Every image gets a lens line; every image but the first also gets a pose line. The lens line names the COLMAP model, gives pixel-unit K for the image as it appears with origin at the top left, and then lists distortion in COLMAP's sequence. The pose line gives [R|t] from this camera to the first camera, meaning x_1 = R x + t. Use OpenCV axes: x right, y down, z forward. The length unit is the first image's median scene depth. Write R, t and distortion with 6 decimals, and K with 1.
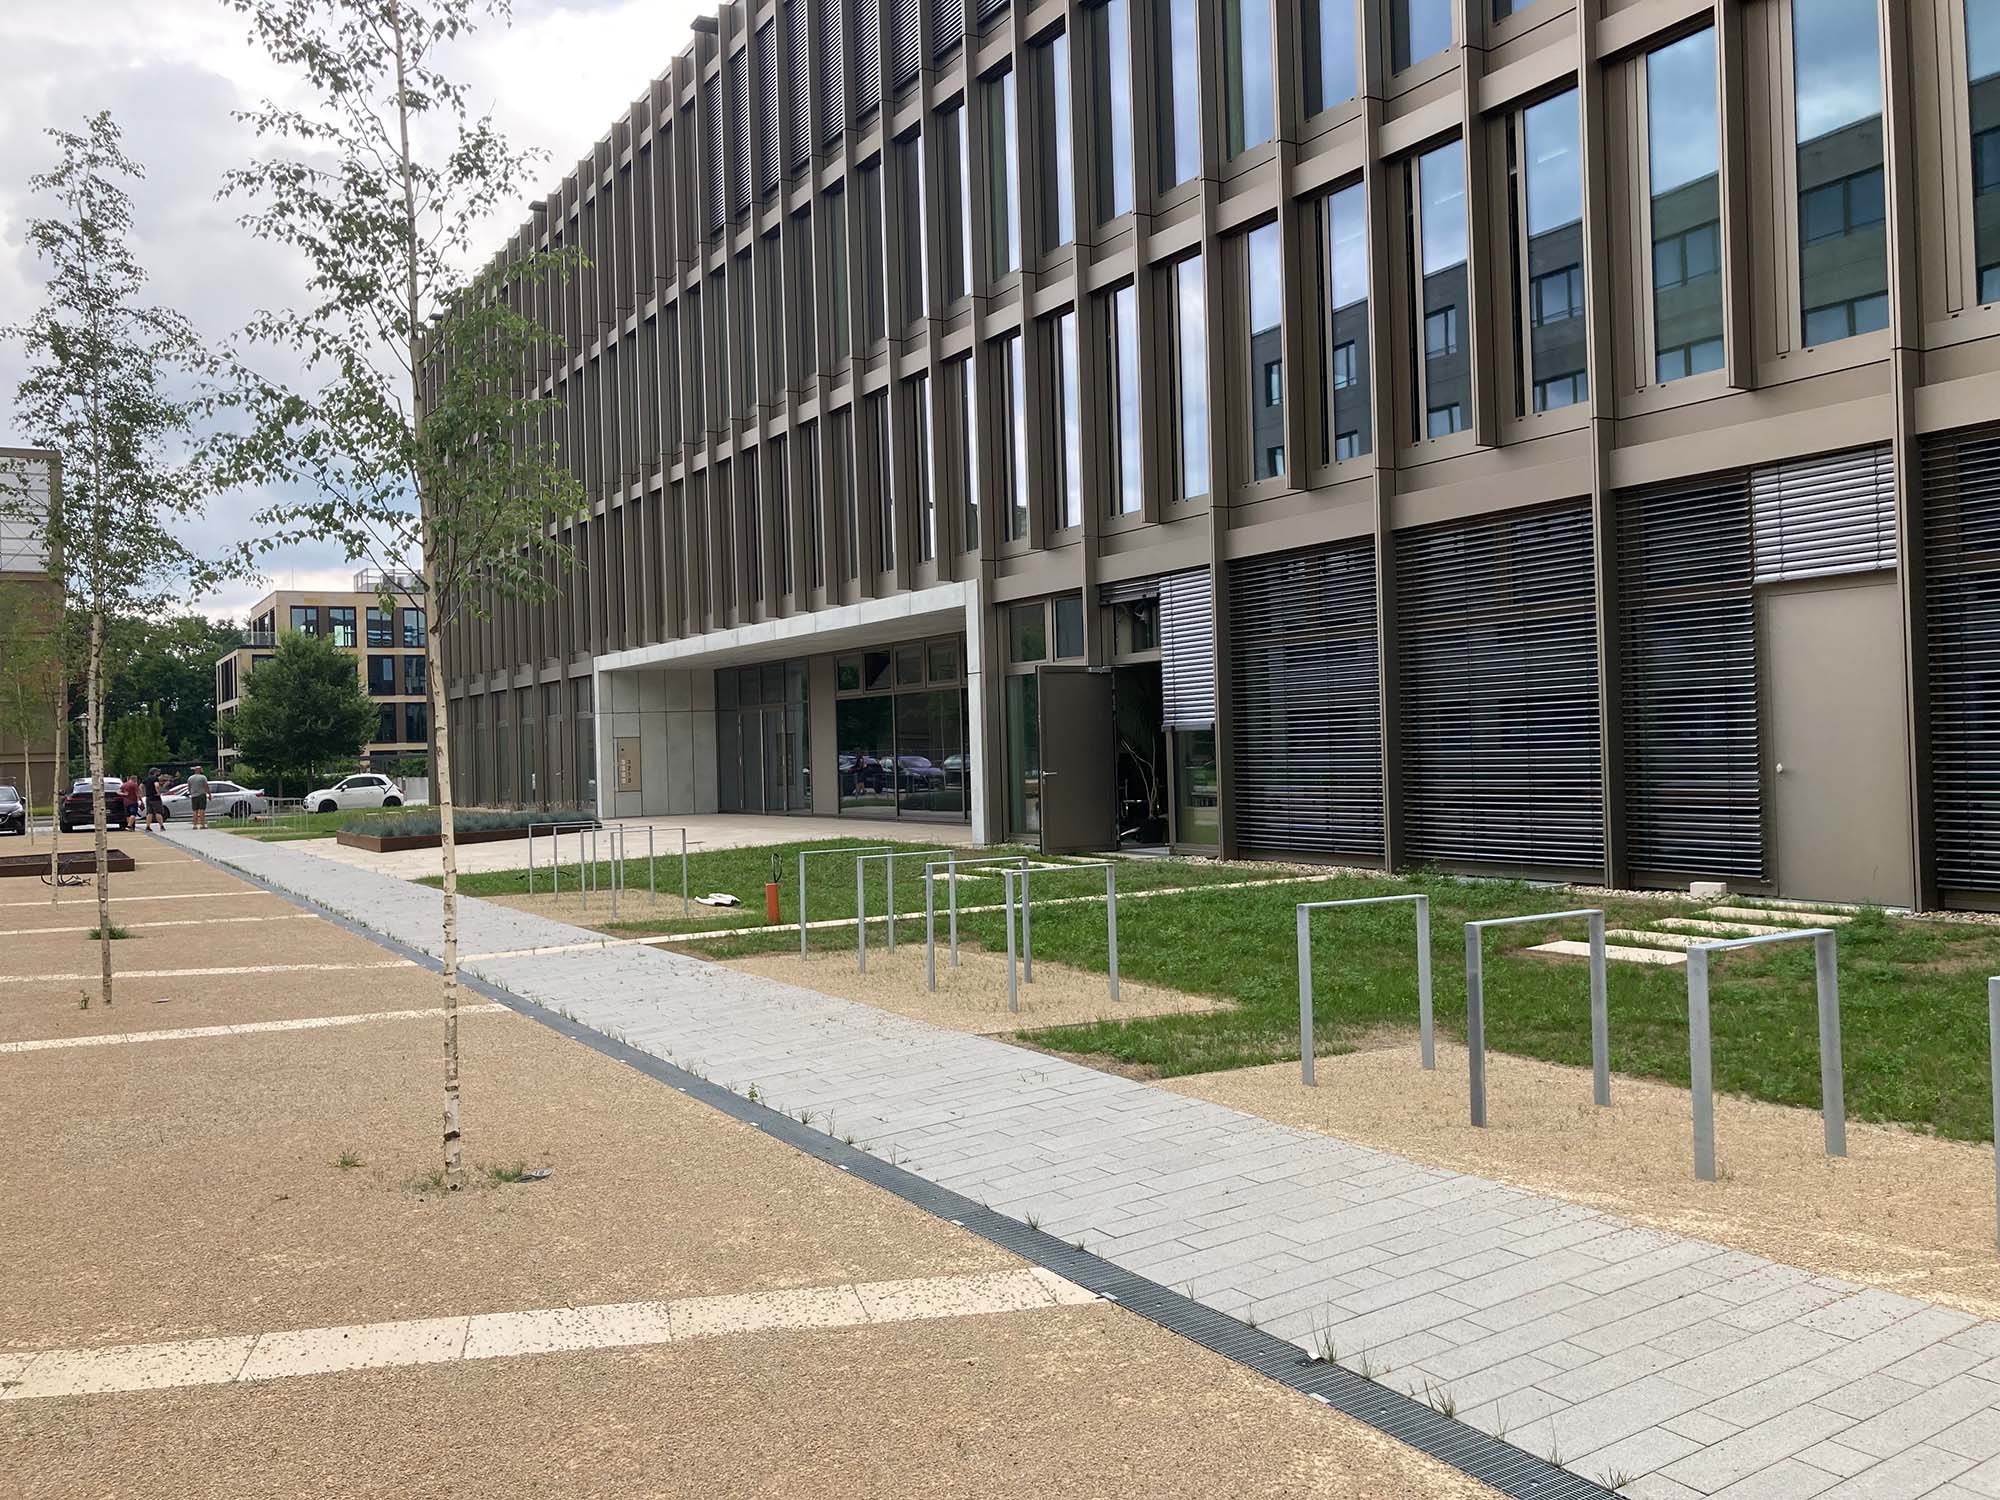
lens RADIAL K [[1652.5, 0, 1000.0], [0, 1652.5, 750.0], [0, 0, 1]] dist [0.006785, 0.001409]
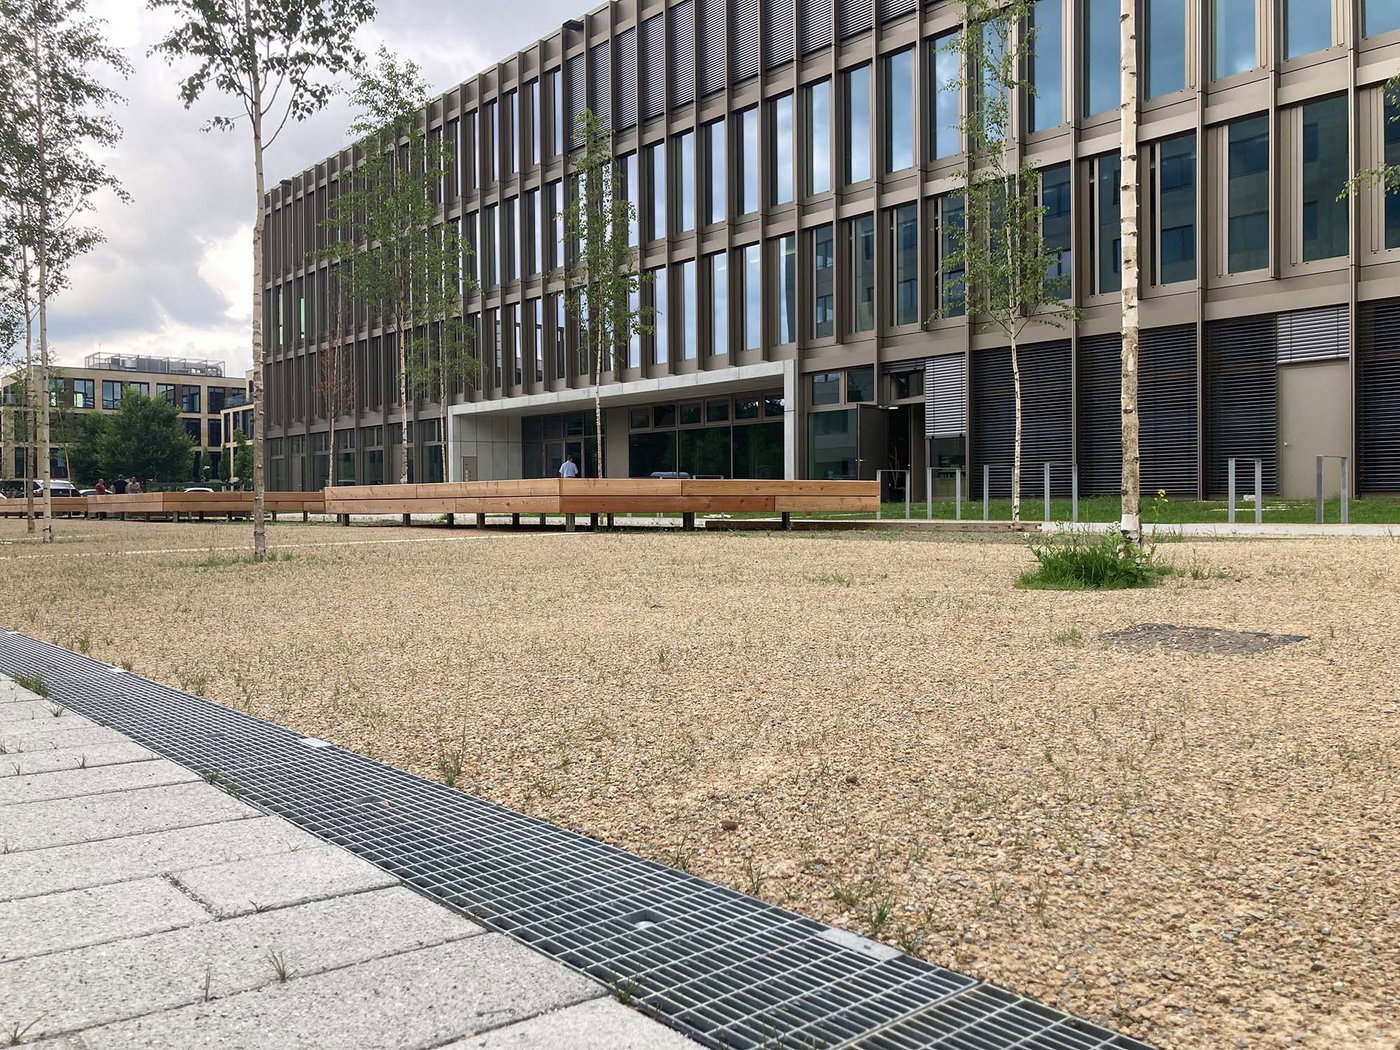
lens RADIAL K [[1156.7, 0, 700.0], [0, 1156.7, 525.0], [0, 0, 1]] dist [0.006785, 0.001409]
pose [[0.985233, 0.027211, 0.169041, -0.328540], [-0.028966, 0.999549, 0.007923, 0.073055], [-0.168749, -0.012703, 0.985577, -0.246904]]
